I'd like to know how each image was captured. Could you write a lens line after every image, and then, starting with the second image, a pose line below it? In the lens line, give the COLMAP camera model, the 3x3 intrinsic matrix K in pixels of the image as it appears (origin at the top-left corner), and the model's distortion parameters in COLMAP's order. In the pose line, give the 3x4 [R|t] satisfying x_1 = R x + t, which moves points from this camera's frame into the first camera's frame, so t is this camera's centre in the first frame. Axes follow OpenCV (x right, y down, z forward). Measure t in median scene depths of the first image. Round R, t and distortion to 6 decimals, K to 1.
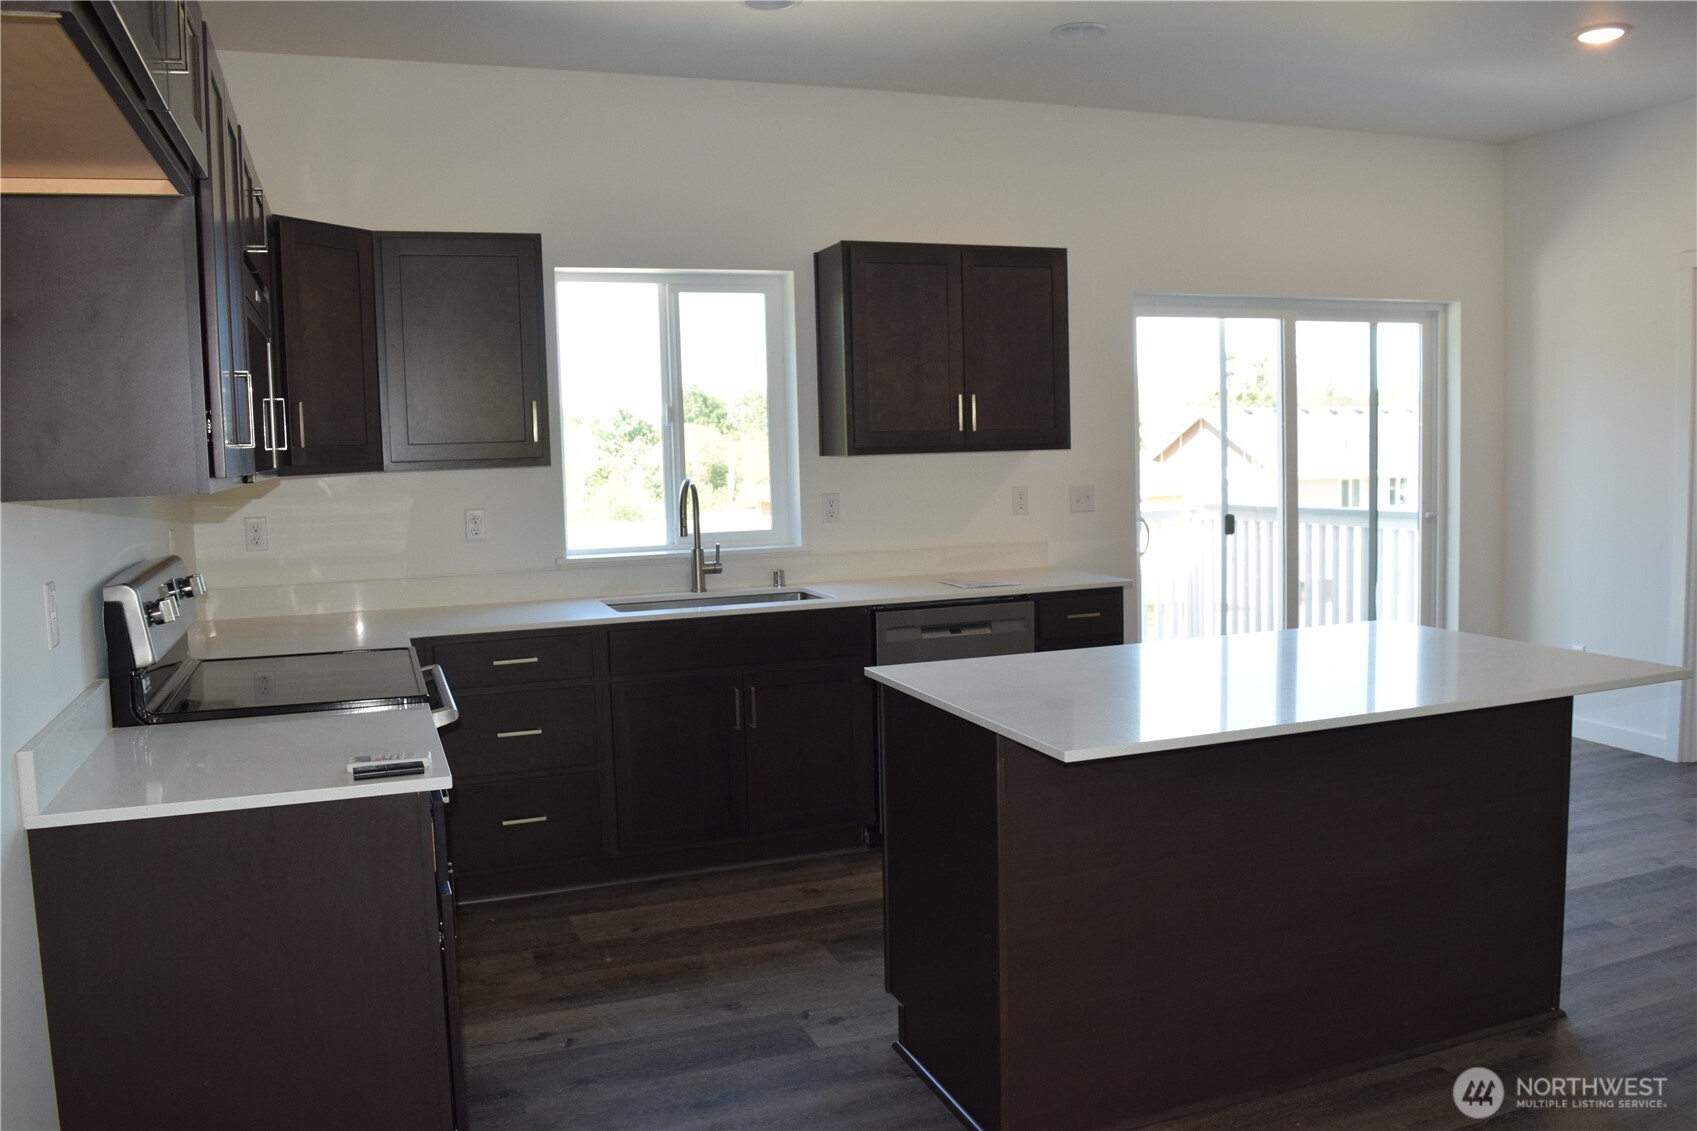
lens RADIAL K [[1326.3, 0, 852.4], [0, 1326.3, 555.6], [0, 0, 1]] dist [-0.062262, 0.002875]
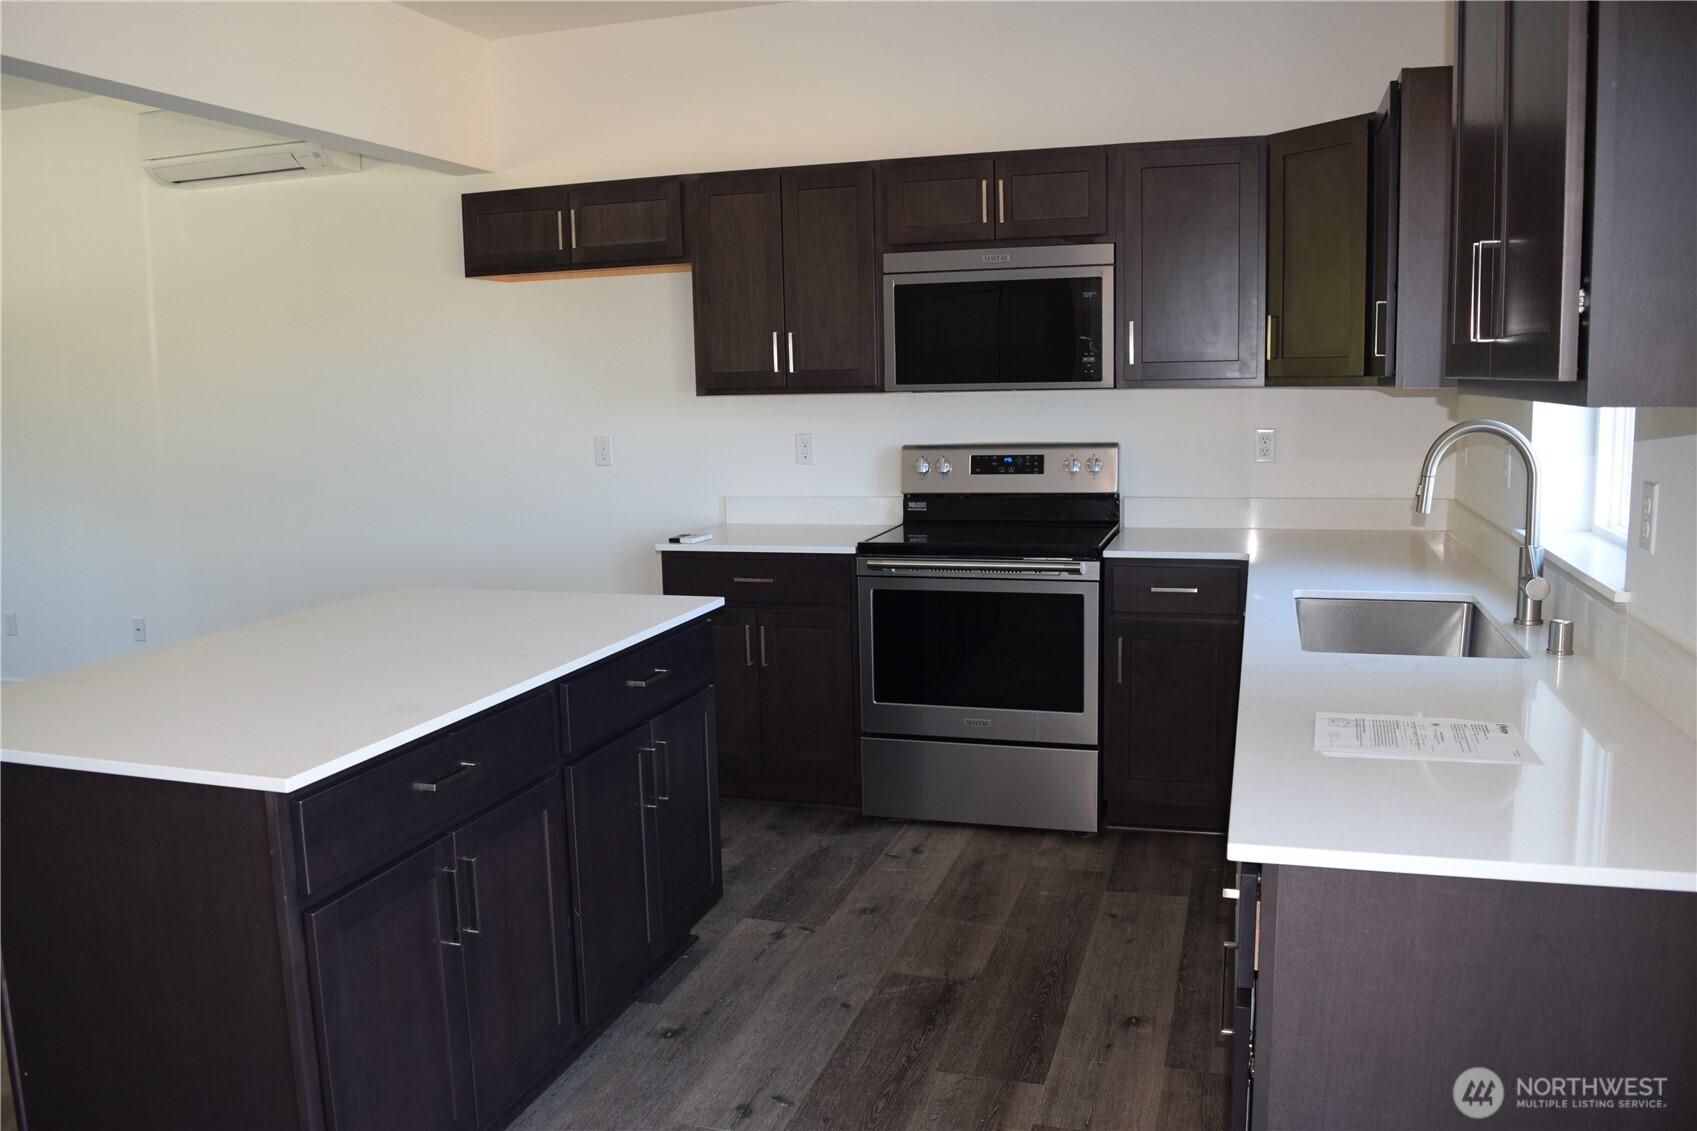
lens RADIAL K [[1326.3, 0, 850.9], [0, 1326.3, 566.2], [0, 0, 1]] dist [-0.062262, 0.002875]
pose [[-0.612906, 0.145790, -0.776590, 0.665433], [-0.025758, 0.978622, 0.204046, -0.139295], [0.789736, 0.145064, -0.596048, 1.493897]]
